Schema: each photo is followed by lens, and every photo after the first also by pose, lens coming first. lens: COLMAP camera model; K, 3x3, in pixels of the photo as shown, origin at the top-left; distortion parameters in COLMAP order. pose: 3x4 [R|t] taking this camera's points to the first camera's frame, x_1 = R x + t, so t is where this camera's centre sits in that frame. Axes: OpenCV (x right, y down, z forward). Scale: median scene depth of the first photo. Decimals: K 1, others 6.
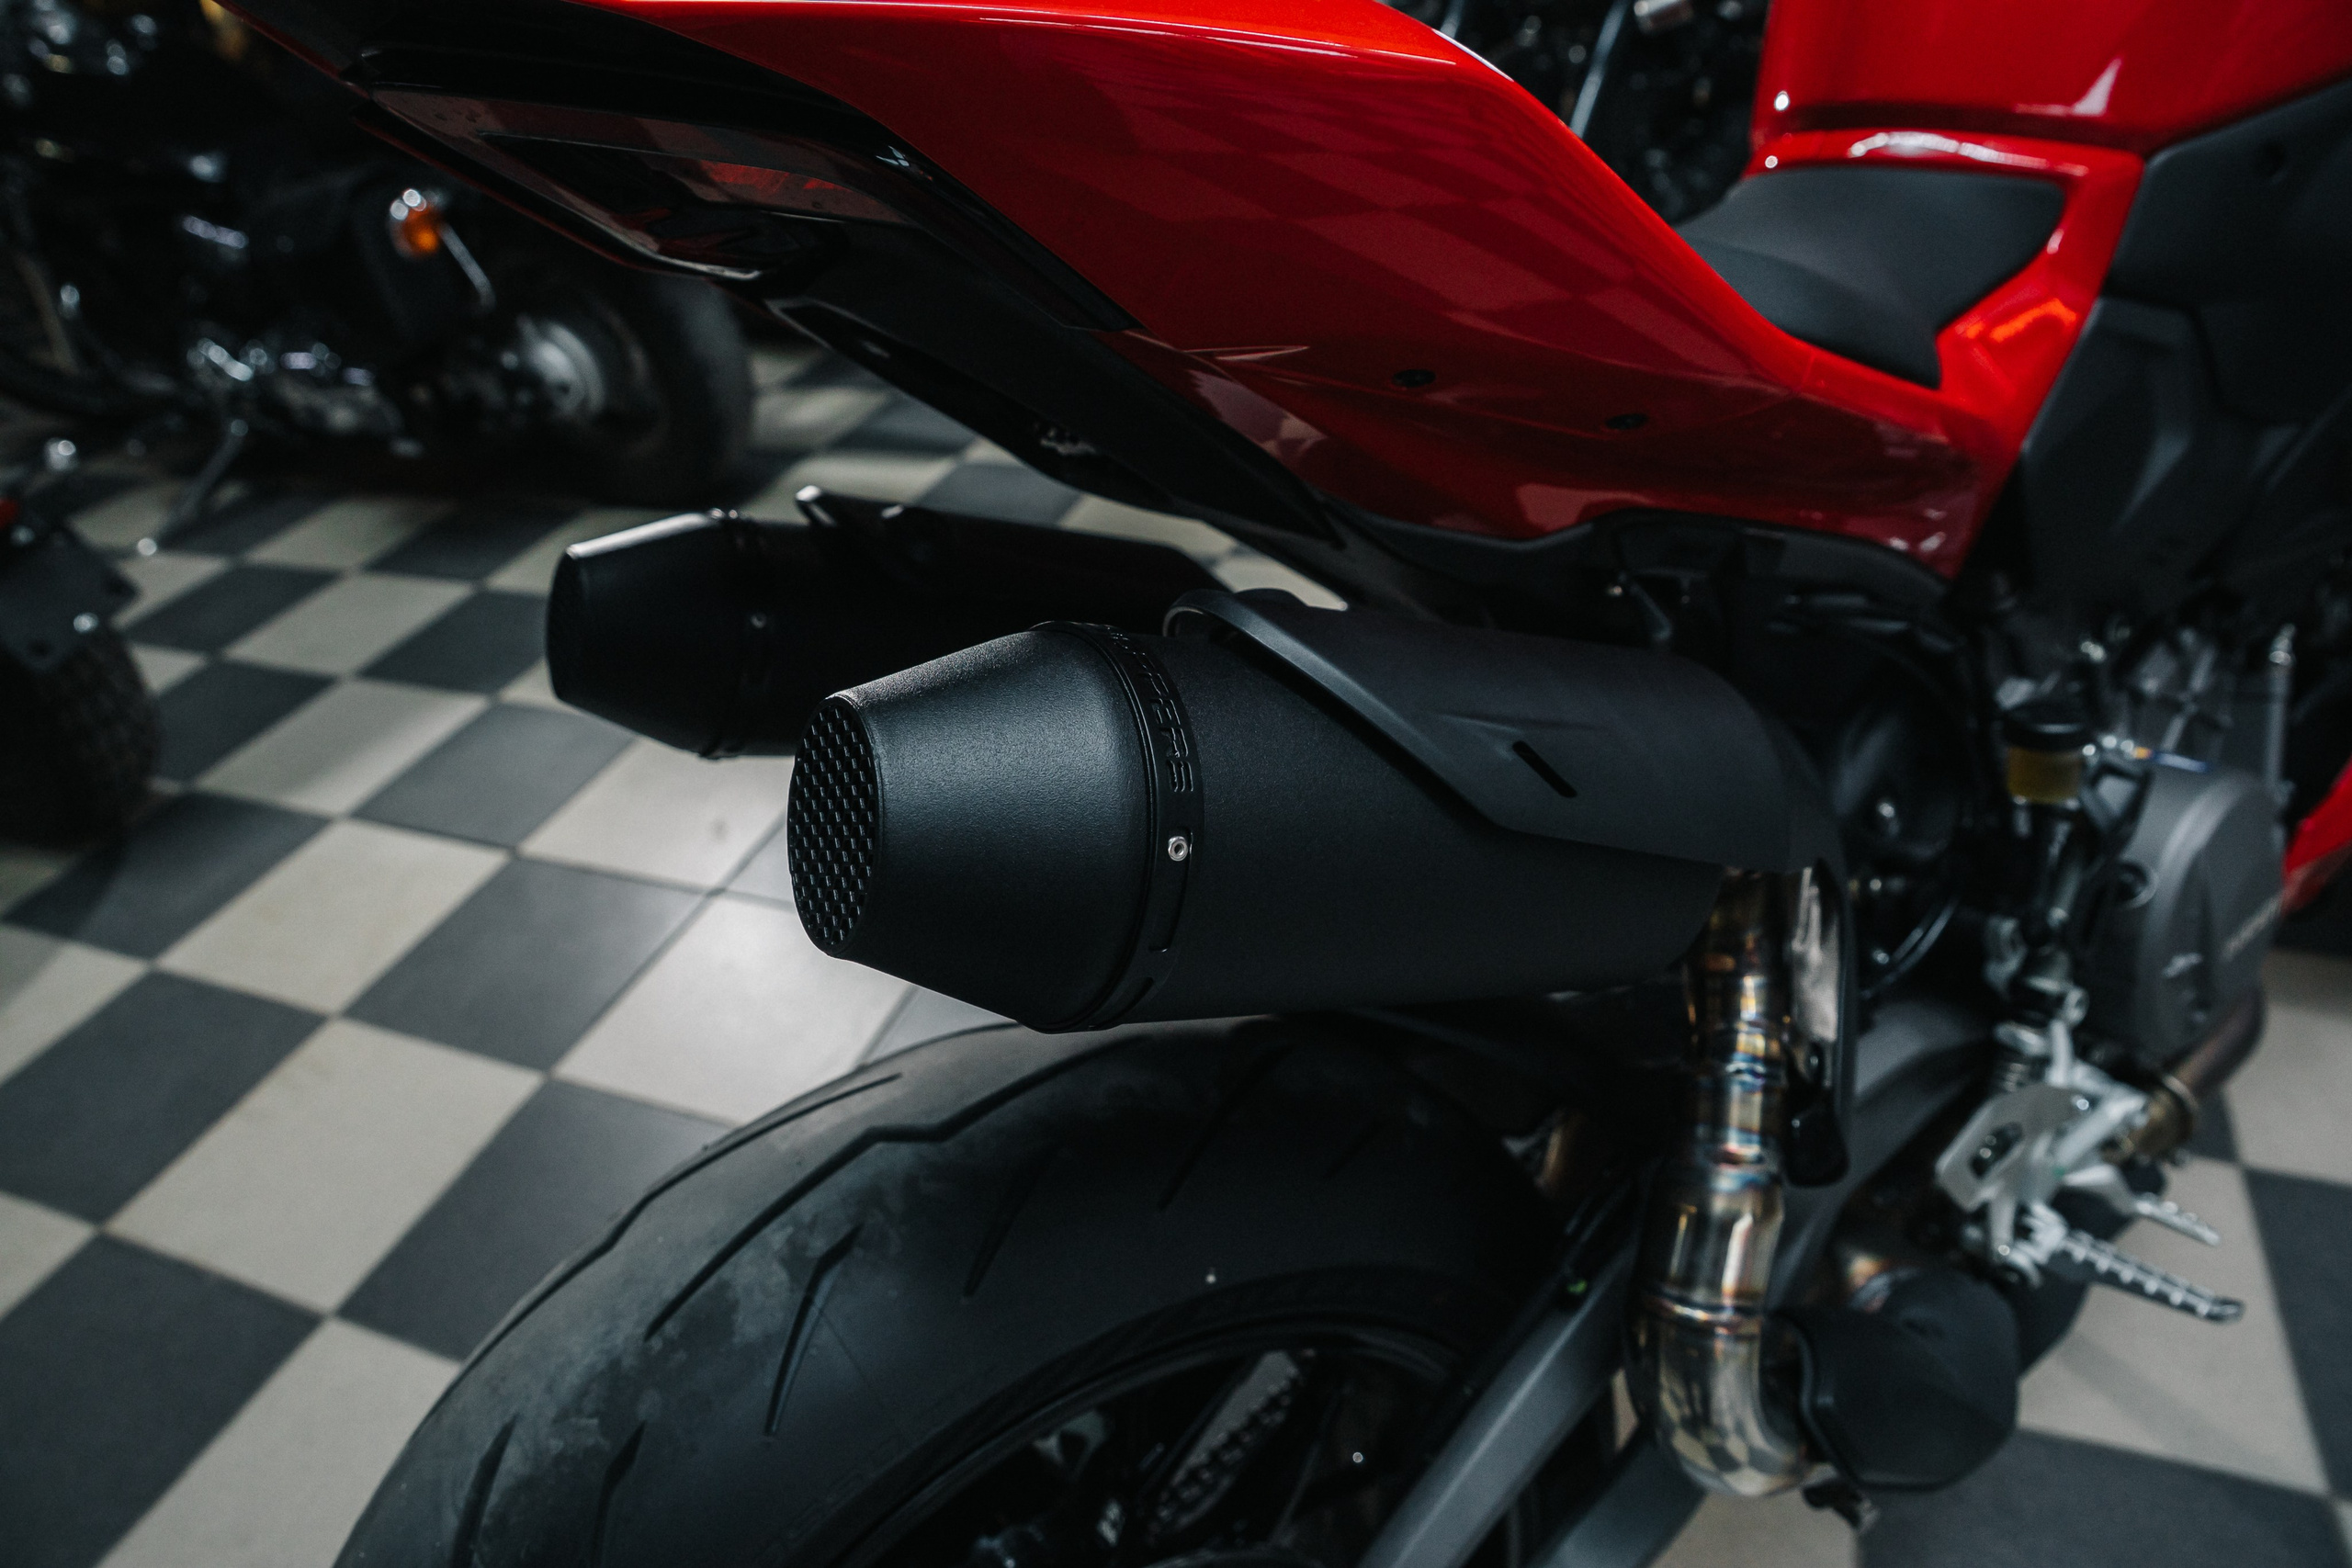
lens RADIAL K [[1559.4, 0, 1177.8], [0, 1559.4, 832.3], [0, 0, 1]] dist [-0.126119, 0.071571]
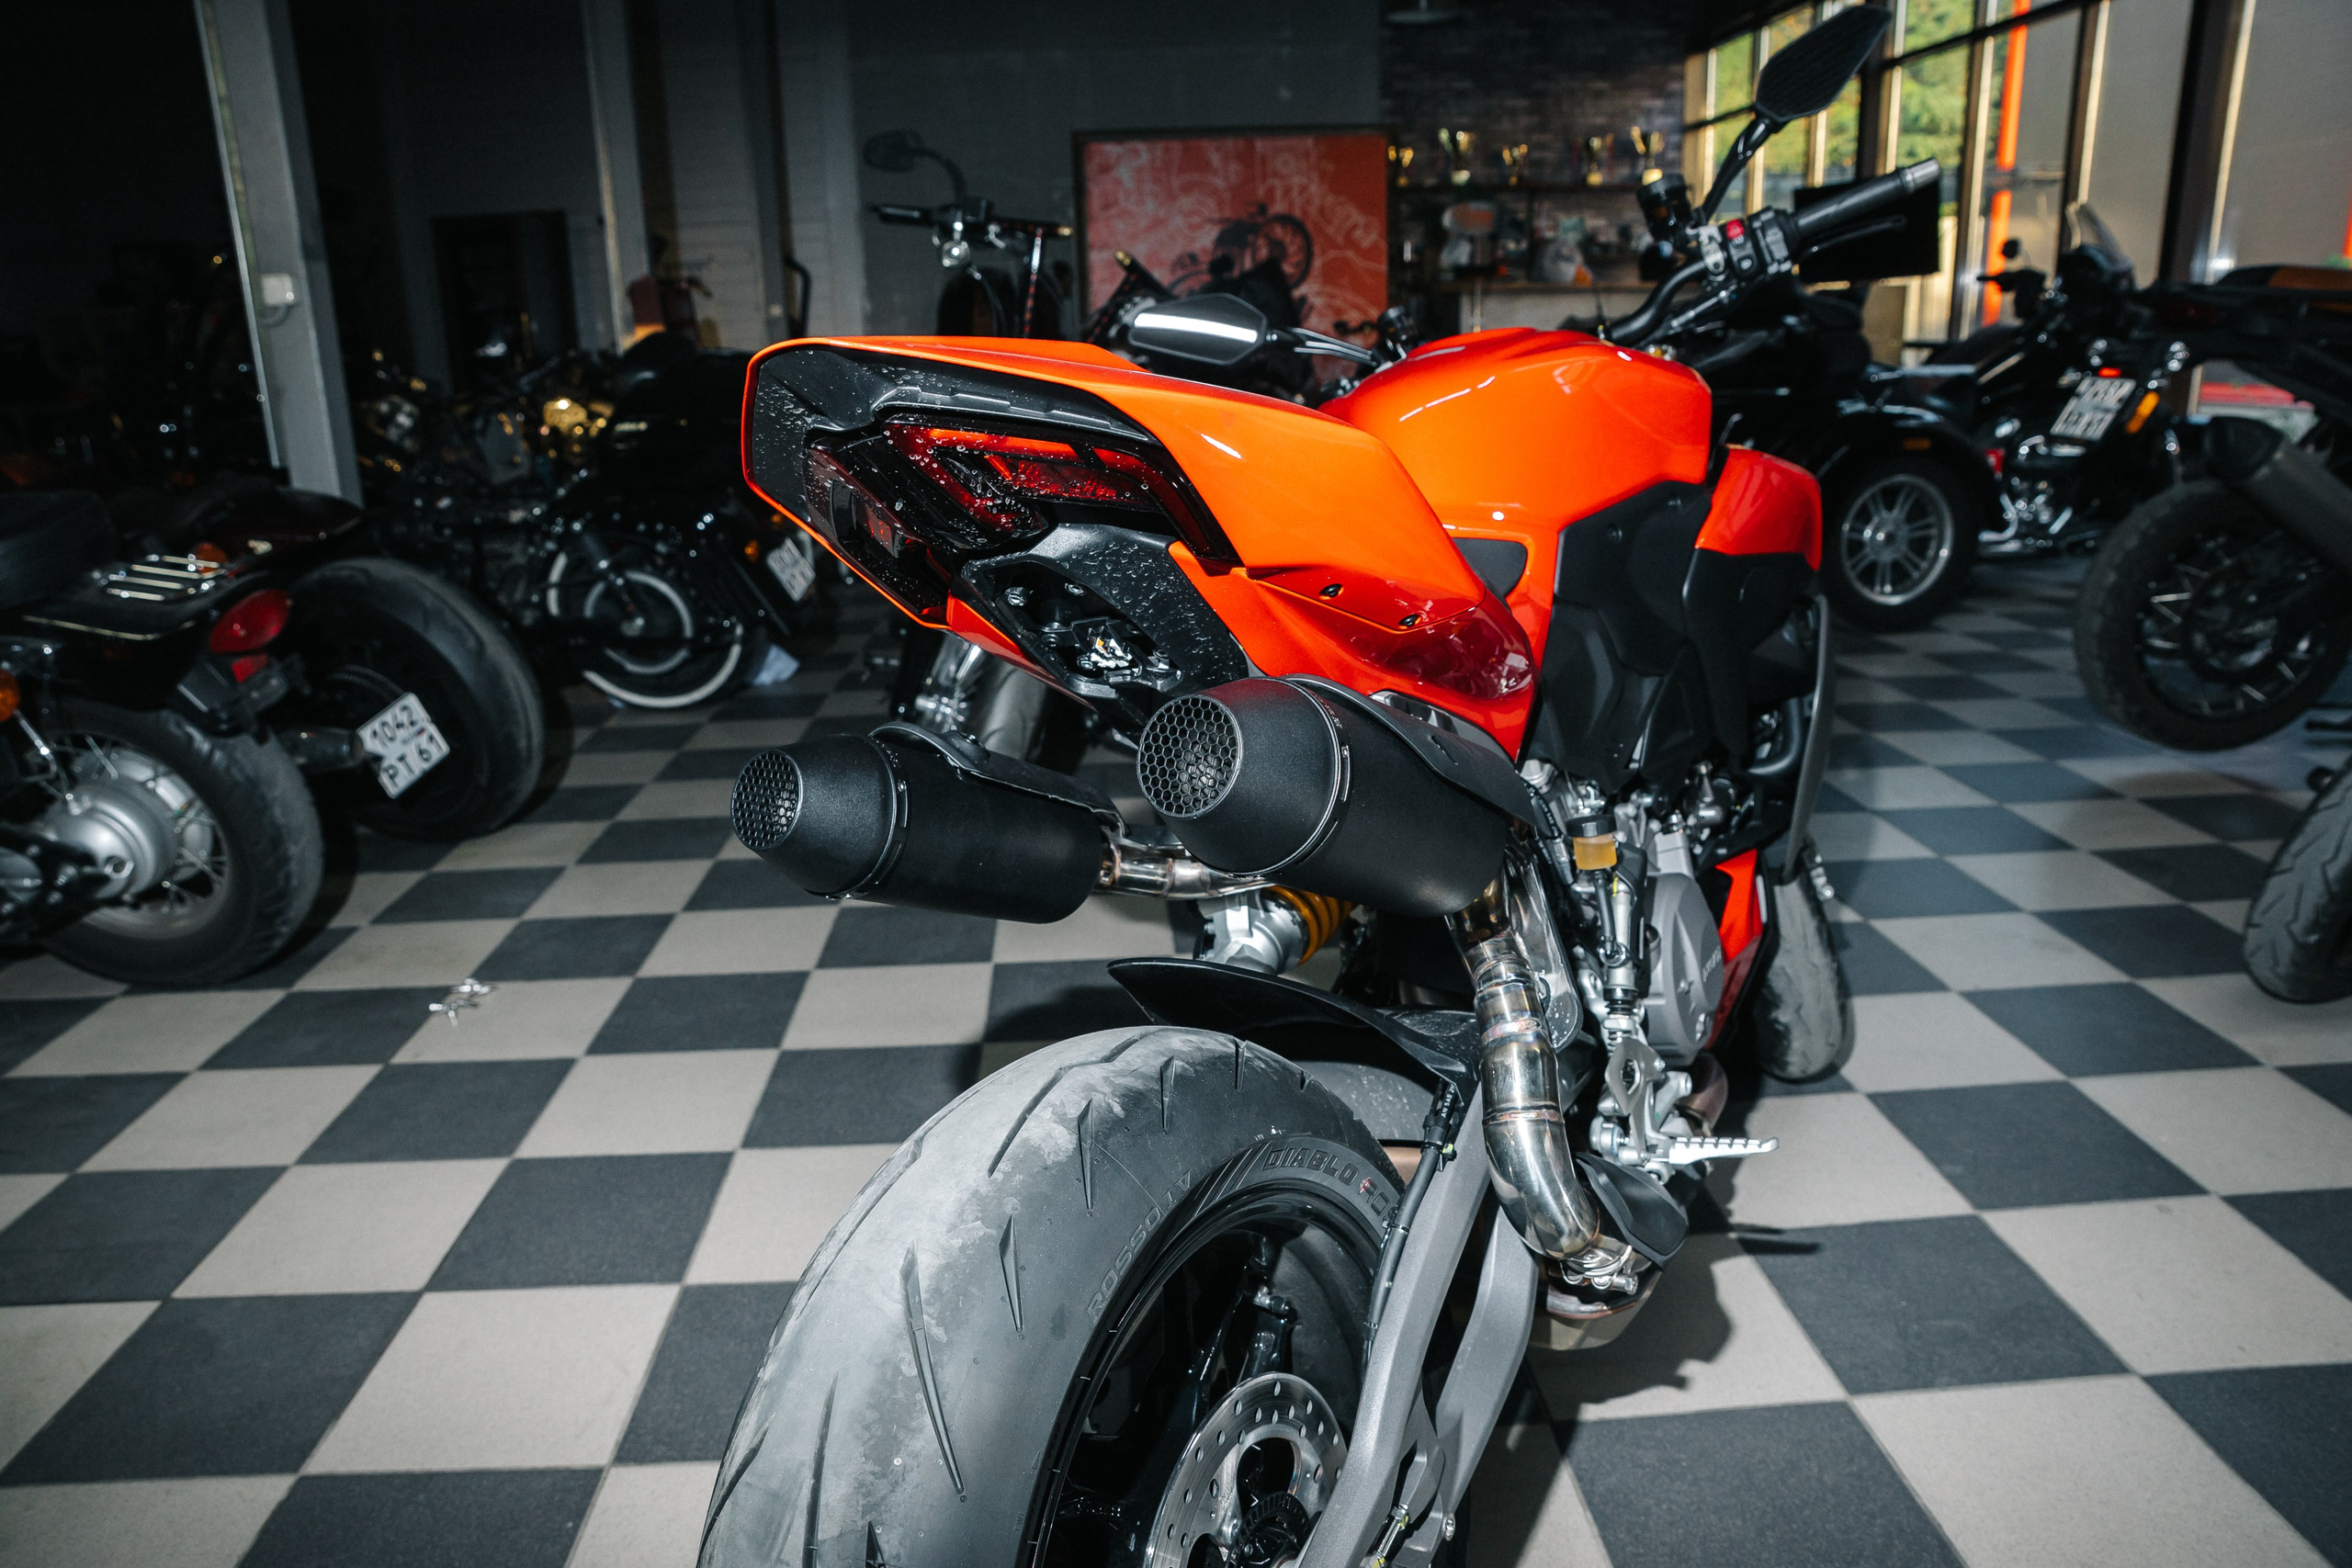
lens RADIAL K [[1559.4, 0, 1155.8], [0, 1559.4, 817.4], [0, 0, 1]] dist [-0.126119, 0.071571]
pose [[0.924673, -0.070555, 0.374169, -0.651995], [0.190132, 0.936958, -0.293189, 0.419083], [-0.329895, 0.342246, 0.879794, -0.474186]]
